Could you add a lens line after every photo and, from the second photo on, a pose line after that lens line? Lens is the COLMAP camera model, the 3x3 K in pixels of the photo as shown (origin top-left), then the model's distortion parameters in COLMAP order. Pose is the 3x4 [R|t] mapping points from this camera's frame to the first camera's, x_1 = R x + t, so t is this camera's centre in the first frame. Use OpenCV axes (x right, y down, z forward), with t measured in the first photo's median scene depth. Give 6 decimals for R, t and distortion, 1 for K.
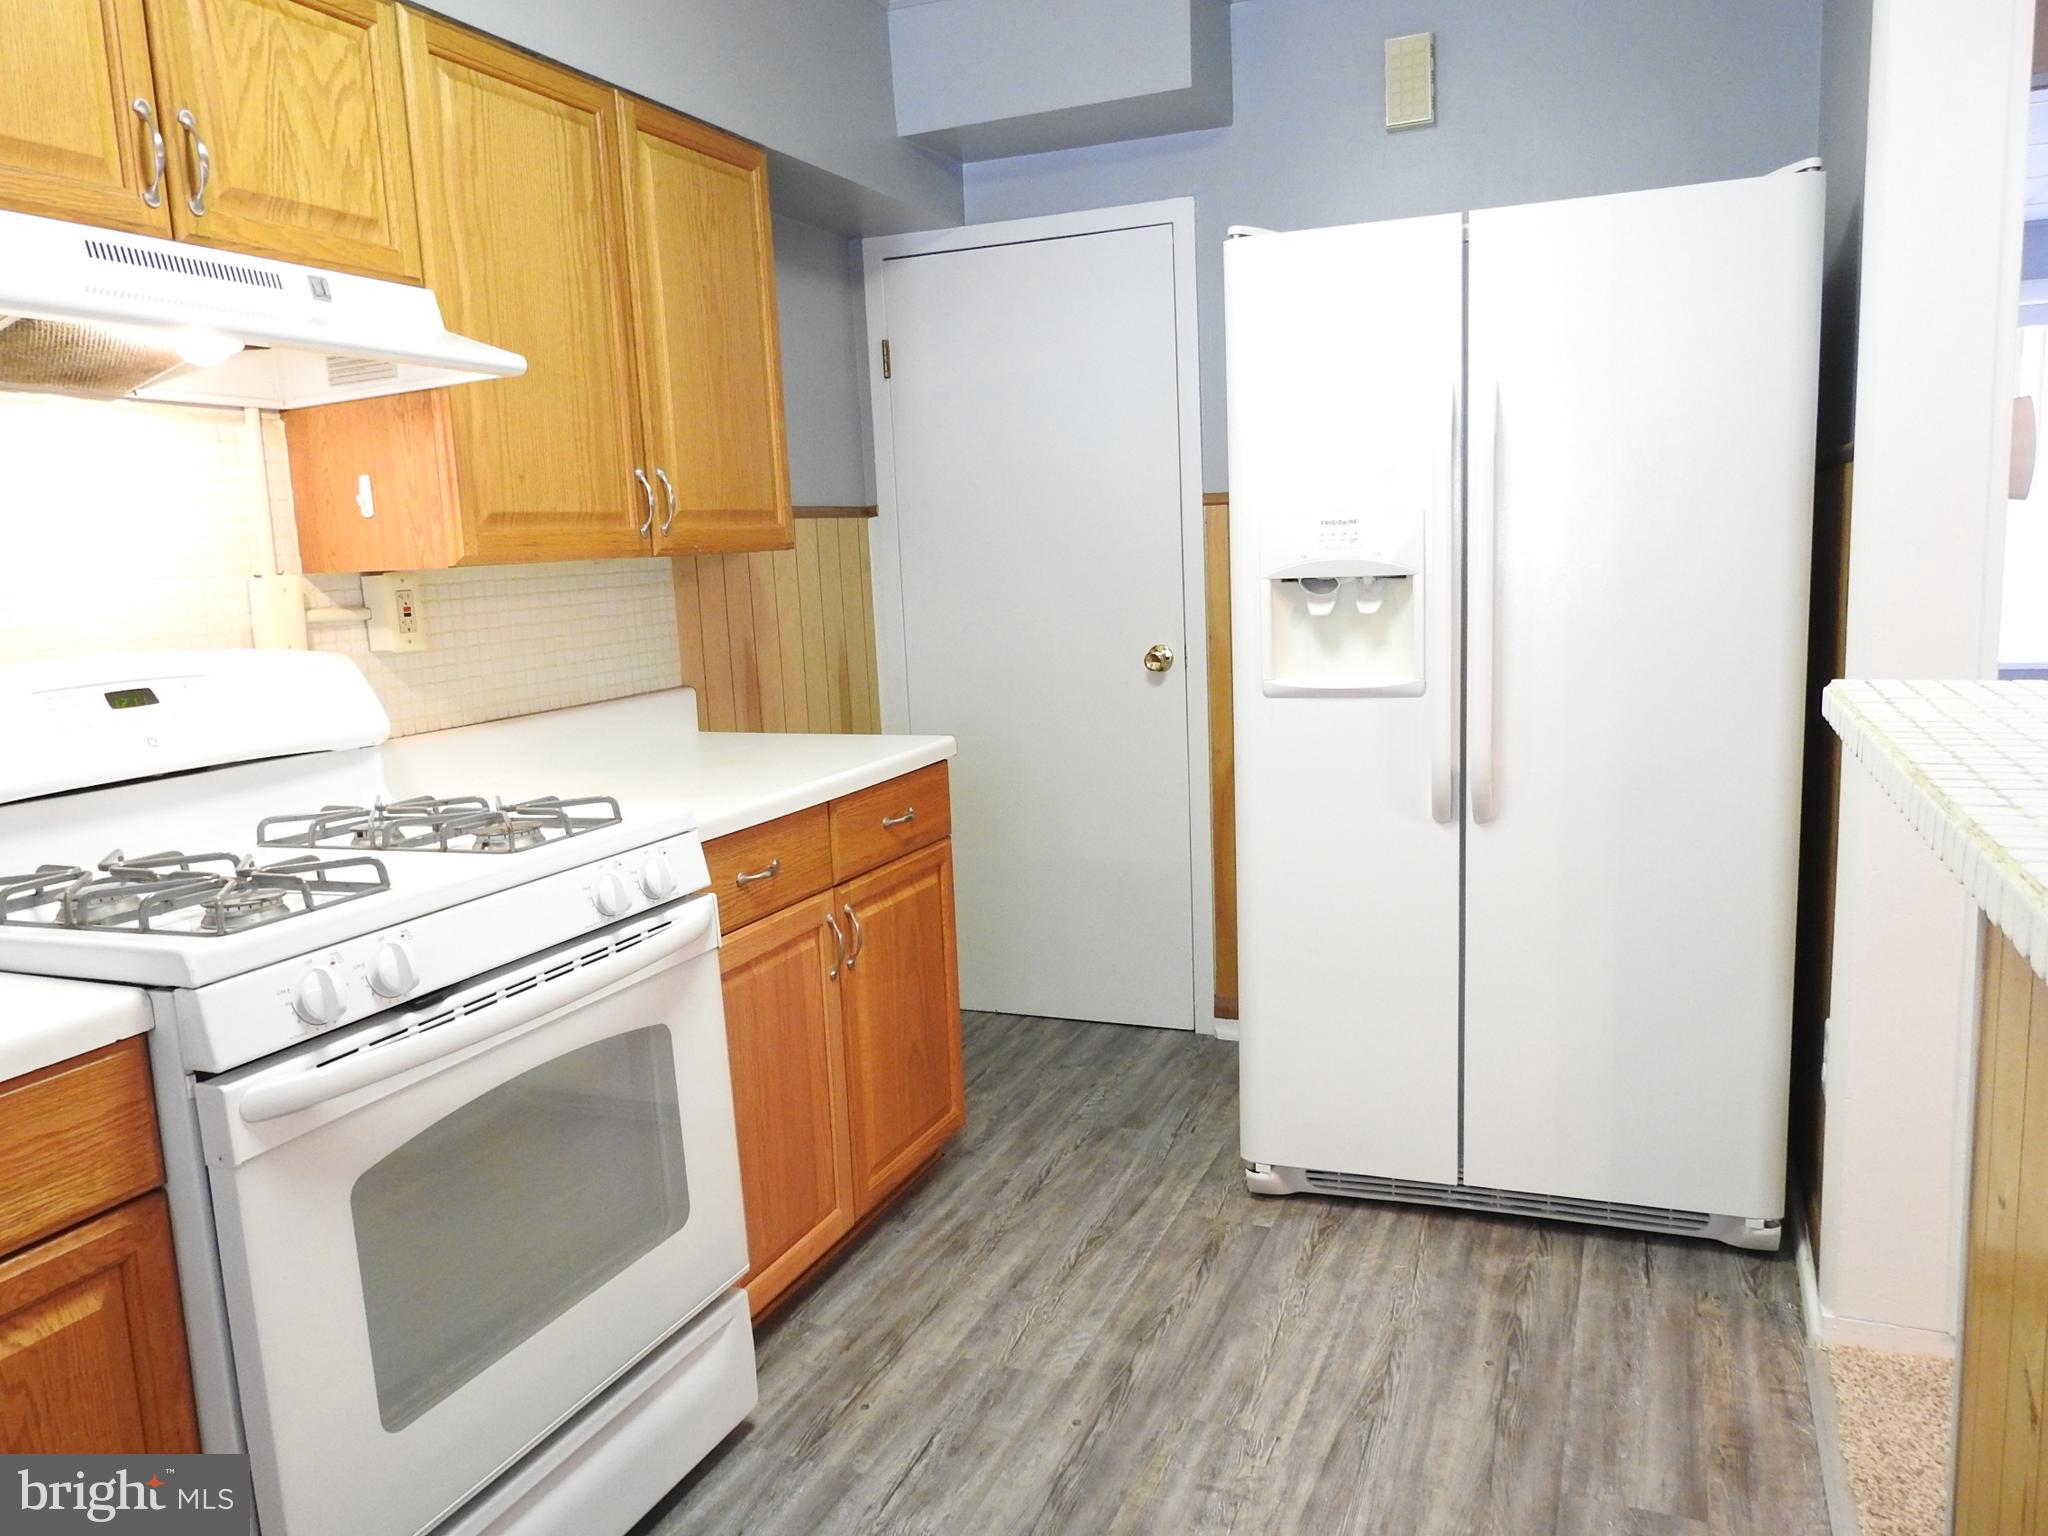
lens RADIAL K [[1456.6, 0, 1022.5], [0, 1456.6, 771.0], [0, 0, 1]] dist [-0.007809, 0.004957]
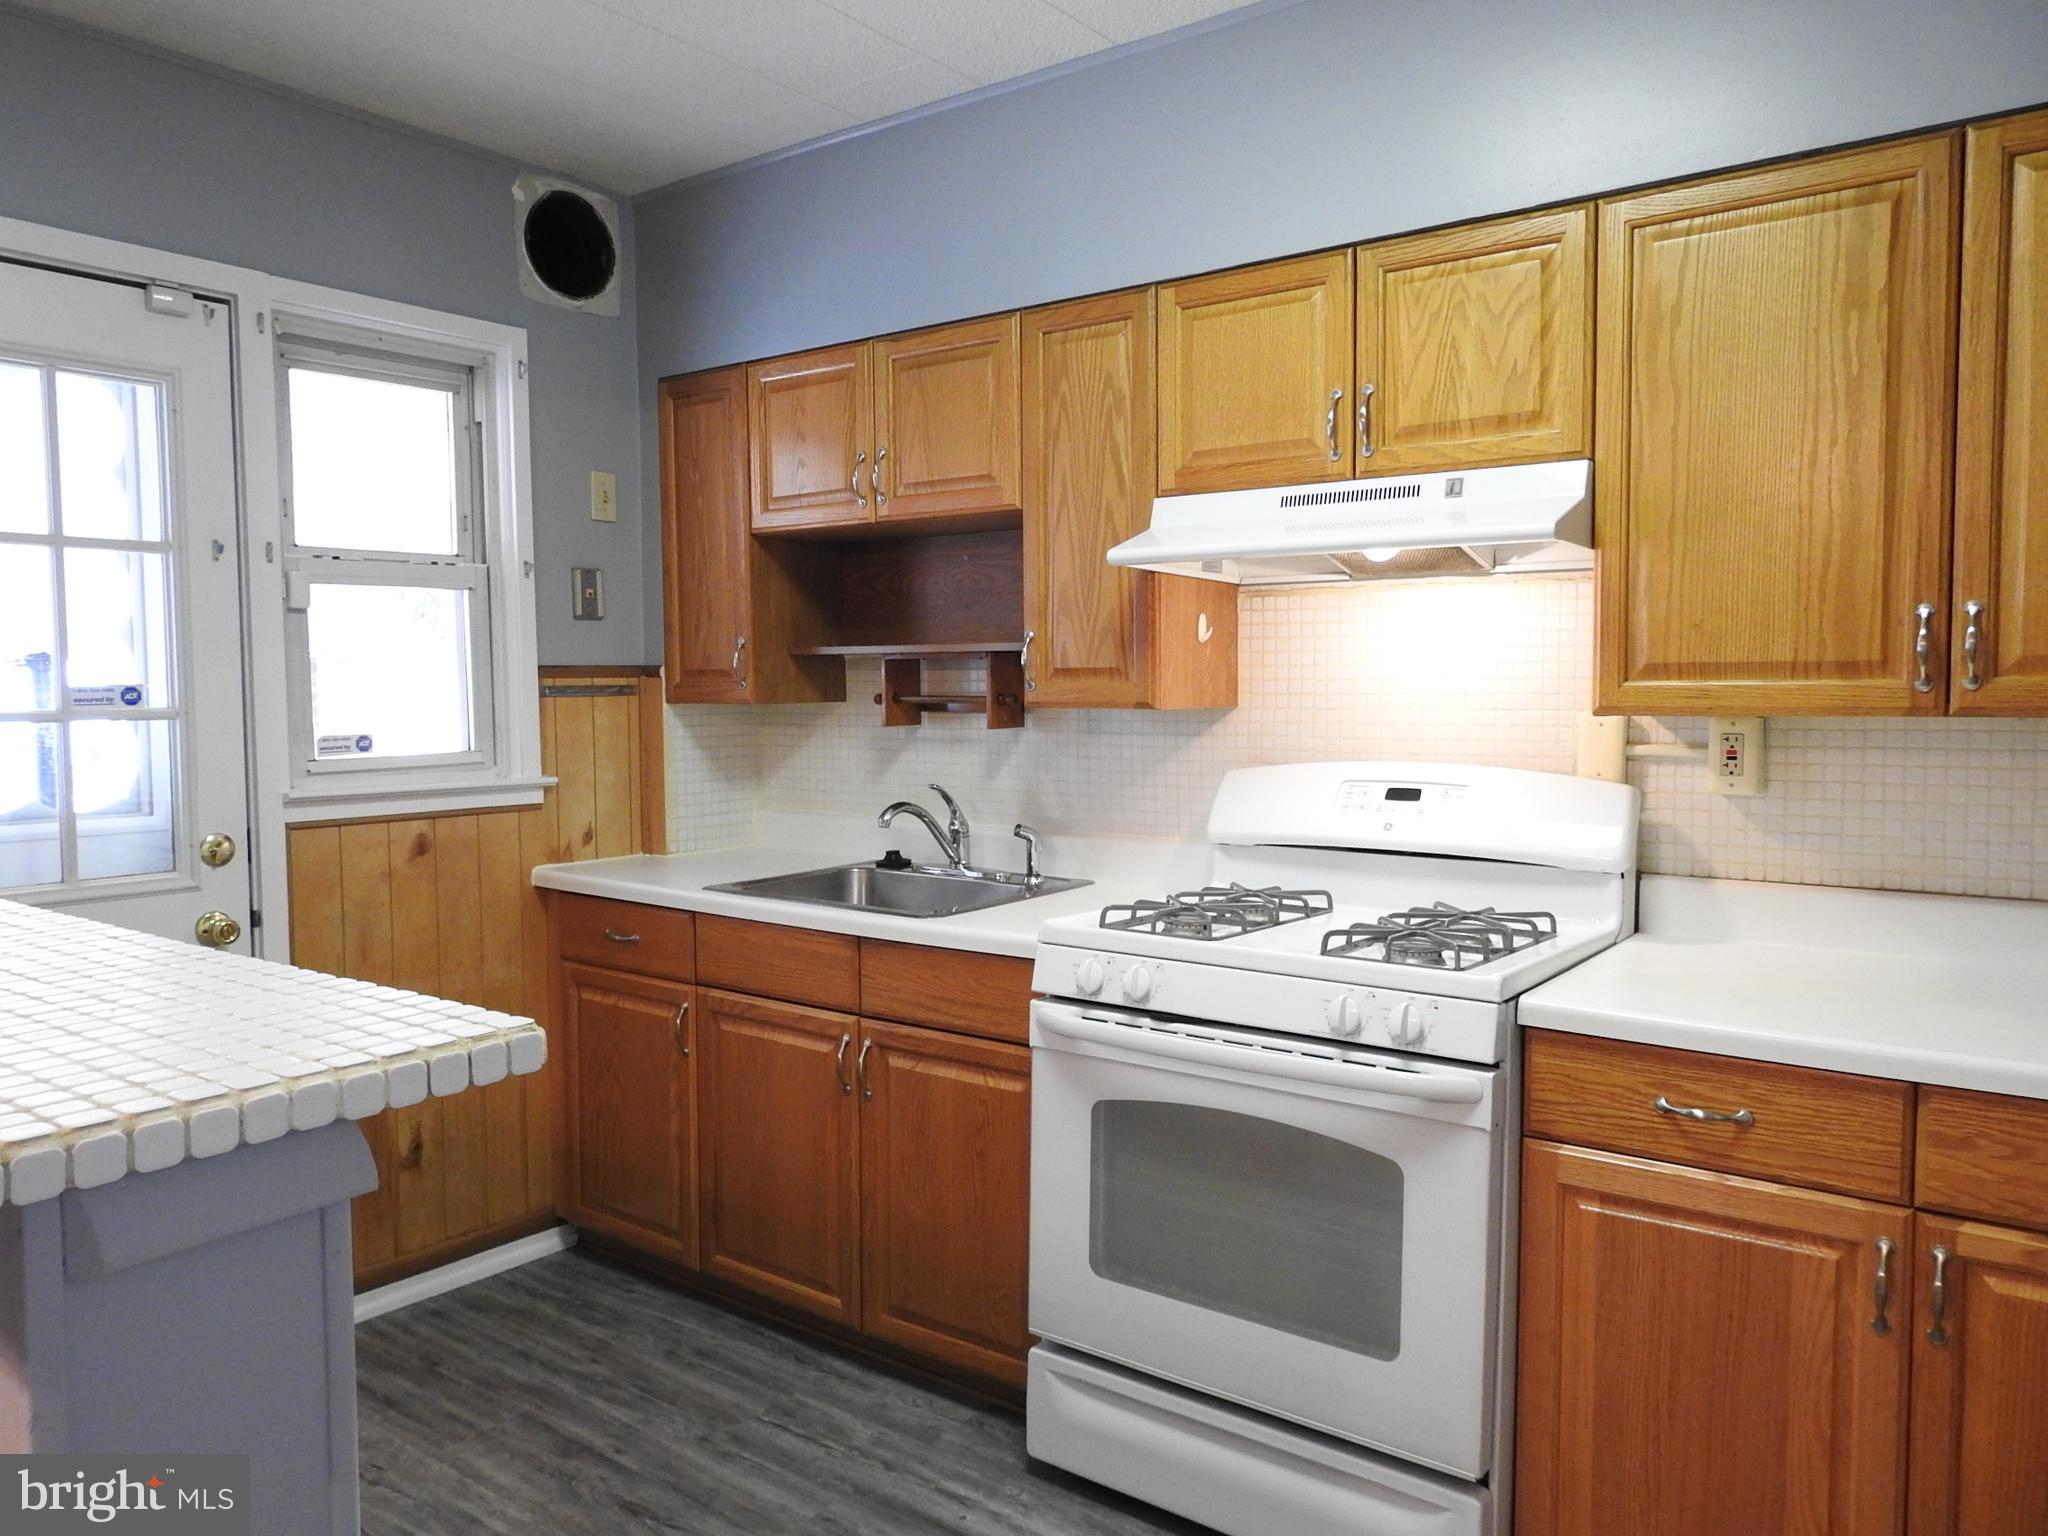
lens RADIAL K [[1456.6, 0, 1020.1], [0, 1456.6, 776.2], [0, 0, 1]] dist [-0.007809, 0.004957]
pose [[-0.241511, 0.108650, -0.964297, 0.700114], [-0.131807, 0.980830, 0.143524, -0.187029], [0.961405, 0.161764, -0.222560, 0.815945]]
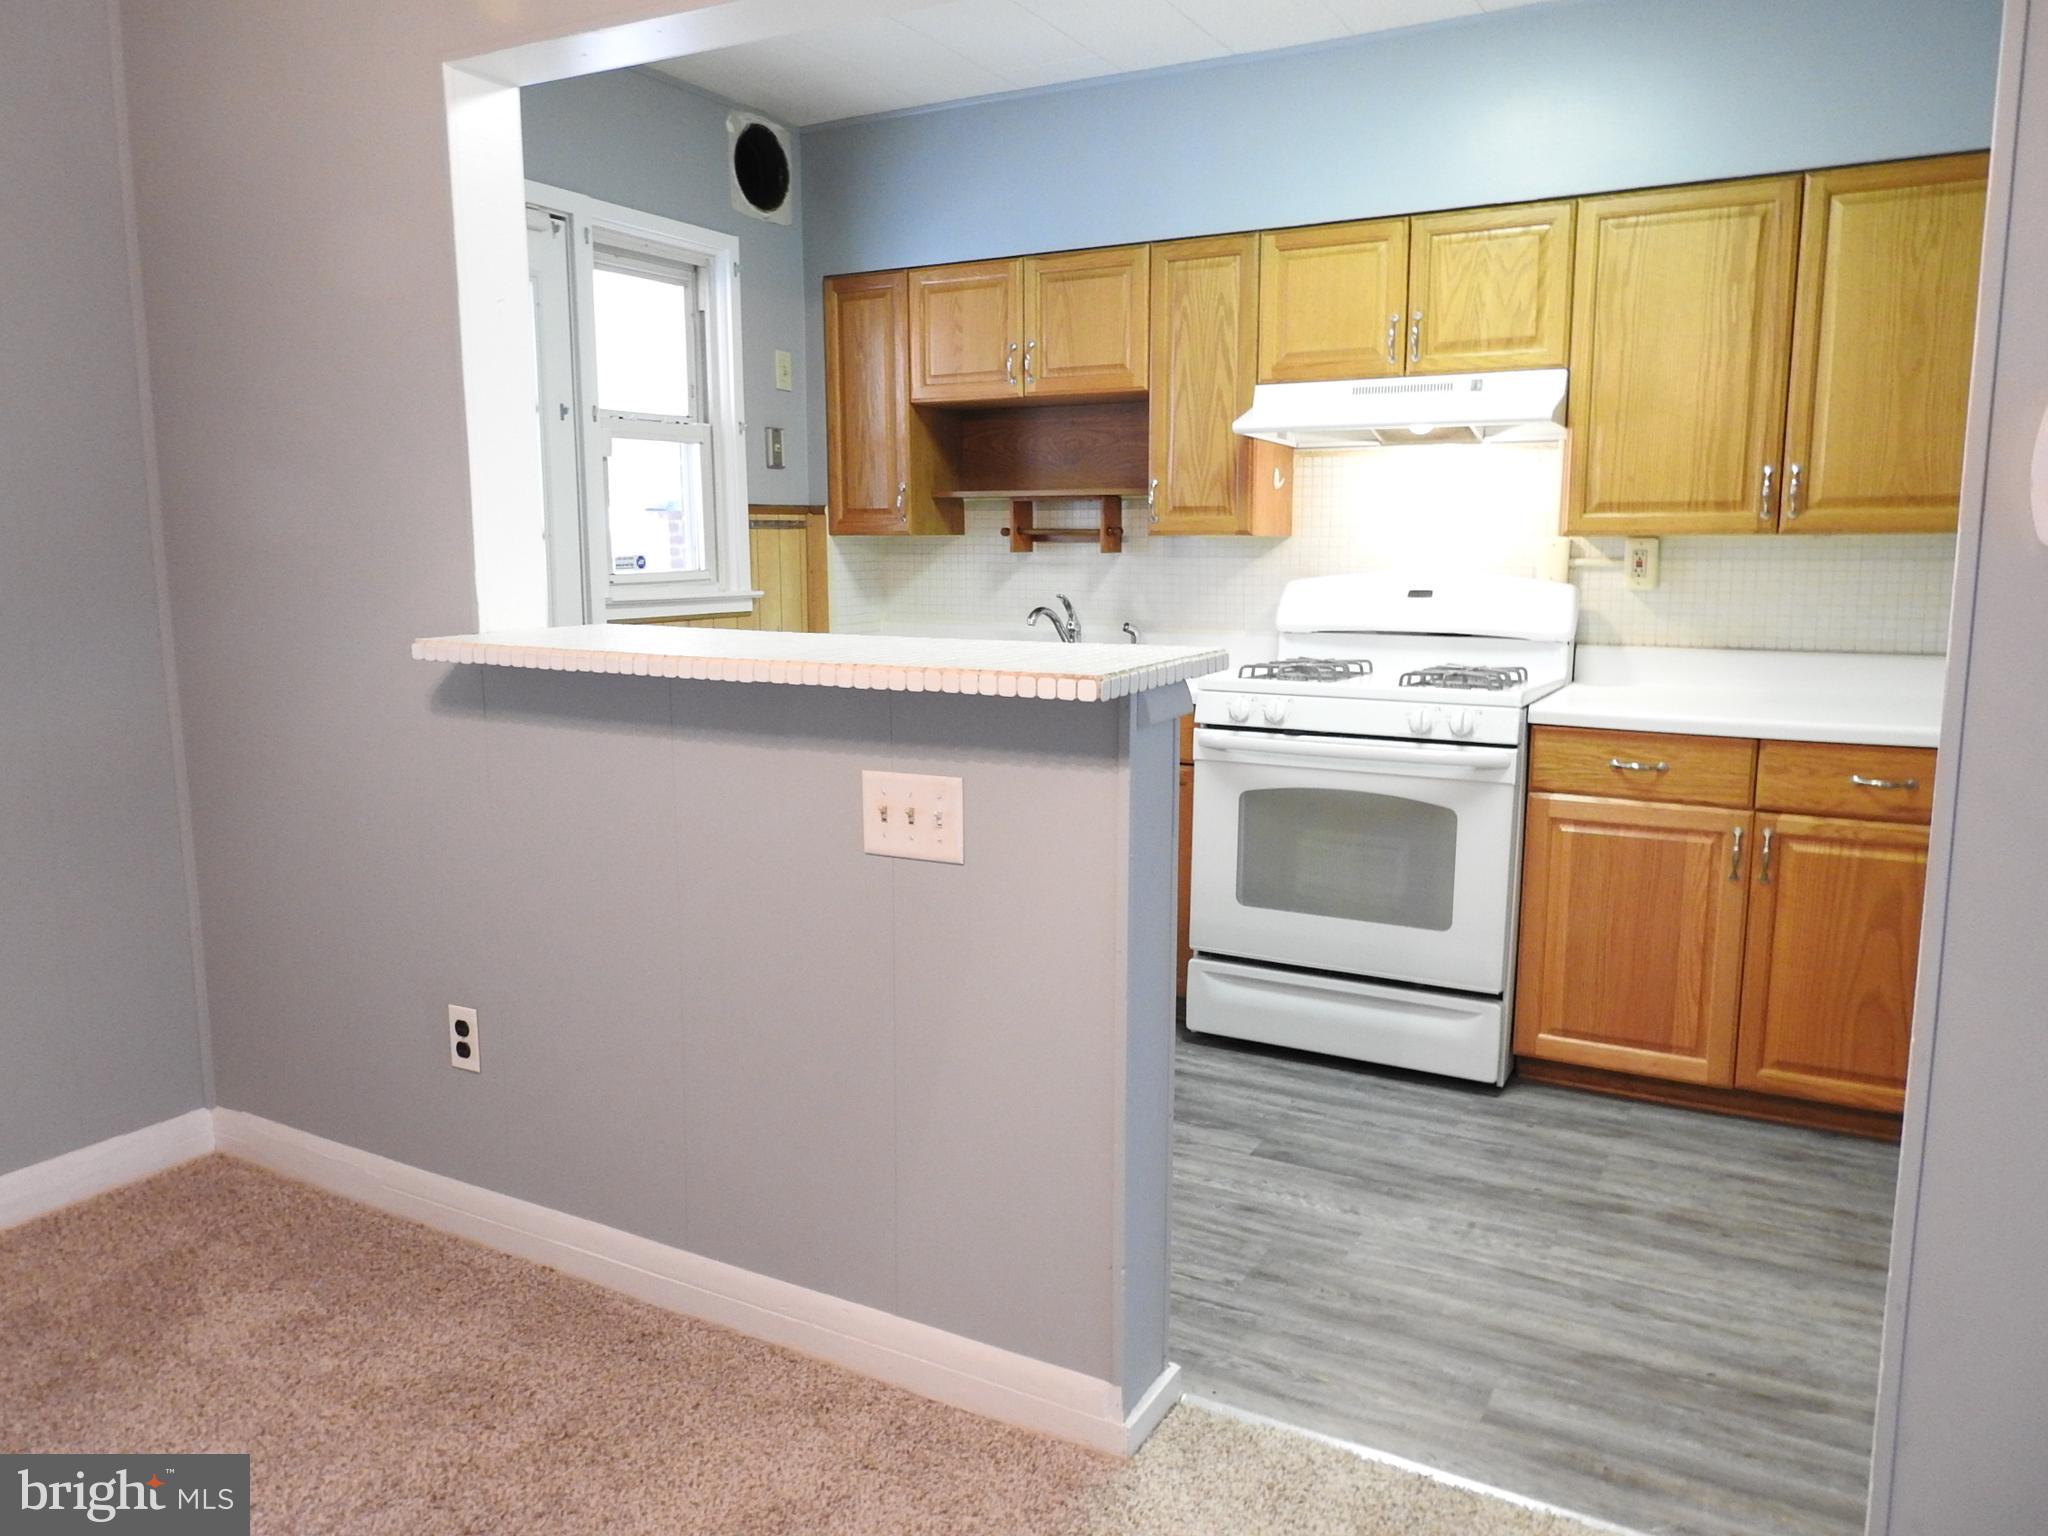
lens RADIAL K [[1456.6, 0, 1016.8], [0, 1456.6, 777.0], [0, 0, 1]] dist [-0.007809, 0.004957]
pose [[-0.110051, 0.203180, -0.972937, 1.286672], [-0.145018, 0.965125, 0.217951, -0.141749], [0.983290, 0.165079, -0.076748, 0.546703]]
